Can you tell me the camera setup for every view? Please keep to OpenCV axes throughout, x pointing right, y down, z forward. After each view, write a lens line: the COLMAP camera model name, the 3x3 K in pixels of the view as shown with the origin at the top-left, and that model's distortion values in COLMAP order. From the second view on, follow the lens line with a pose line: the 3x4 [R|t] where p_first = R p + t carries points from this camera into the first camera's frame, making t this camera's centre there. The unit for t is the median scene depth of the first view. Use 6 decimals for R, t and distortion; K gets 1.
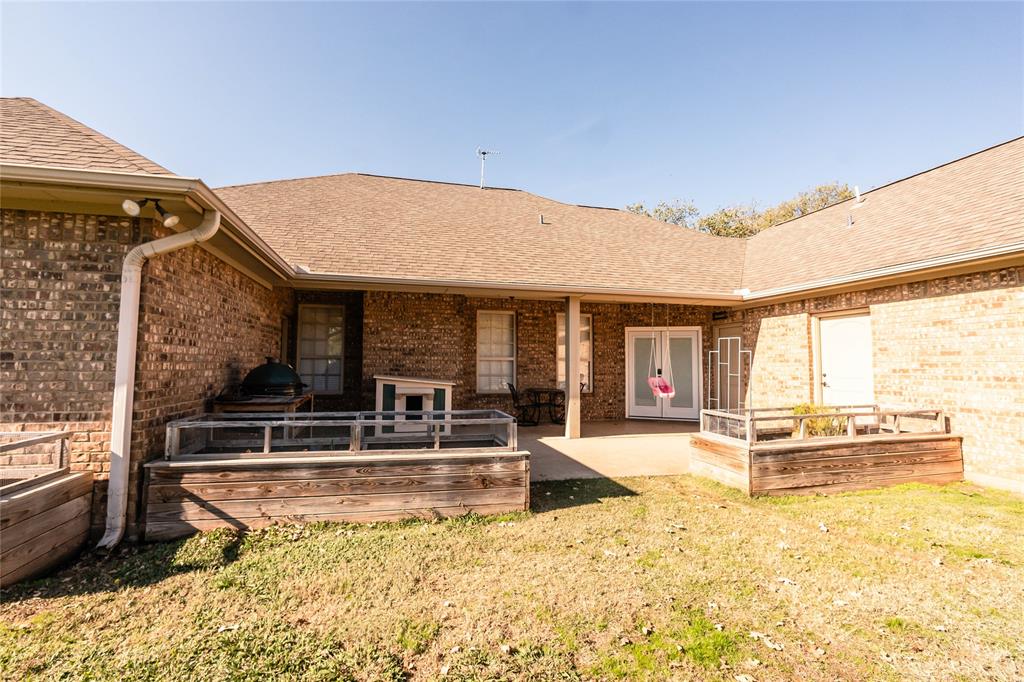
lens RADIAL K [[478.6, 0, 512.0], [0, 478.6, 341.0], [0, 0, 1]] dist [-0.004318, -0.000540]
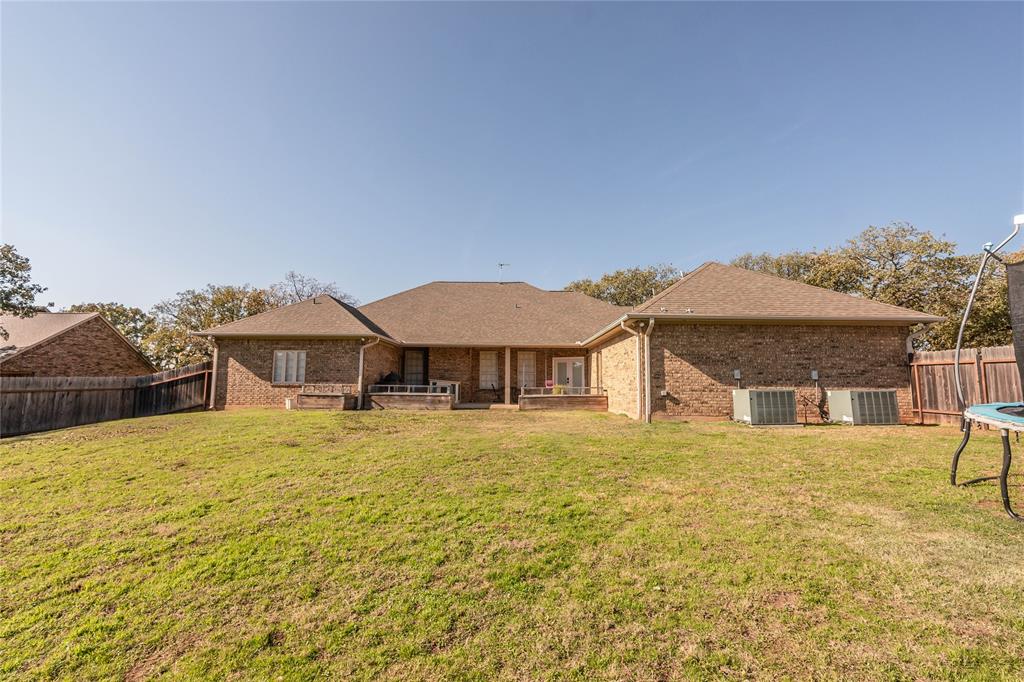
lens RADIAL K [[478.6, 0, 512.0], [0, 478.6, 341.0], [0, 0, 1]] dist [-0.004318, -0.000540]
pose [[0.966126, -0.027828, -0.256566, 1.253891], [0.015050, 0.998553, -0.051632, 0.009069], [0.257632, 0.046021, 0.965147, -2.163842]]
